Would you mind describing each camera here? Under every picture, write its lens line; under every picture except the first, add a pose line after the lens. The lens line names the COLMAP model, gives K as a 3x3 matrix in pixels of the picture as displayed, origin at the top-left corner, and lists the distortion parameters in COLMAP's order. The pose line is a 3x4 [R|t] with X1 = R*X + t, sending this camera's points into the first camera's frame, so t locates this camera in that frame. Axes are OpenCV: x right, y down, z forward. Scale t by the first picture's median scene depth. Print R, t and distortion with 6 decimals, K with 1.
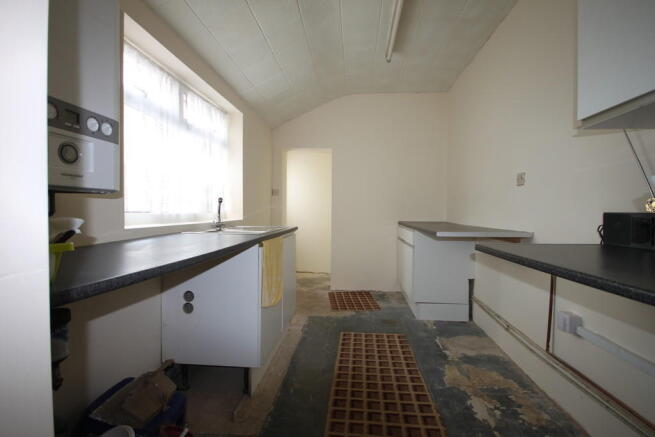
lens RADIAL K [[296.4, 0, 330.4], [0, 296.4, 217.5], [0, 0, 1]] dist [-0.000126, -0.005599]
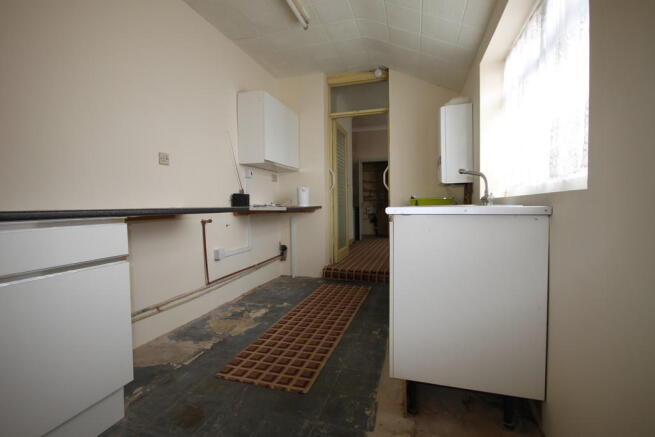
lens RADIAL K [[296.4, 0, 330.4], [0, 296.4, 217.5], [0, 0, 1]] dist [-0.000126, -0.005599]
pose [[-0.980335, -0.004804, 0.197281, -0.154548], [0.007150, 0.998182, 0.059838, 0.021922], [-0.197210, 0.060072, -0.978519, 1.984261]]
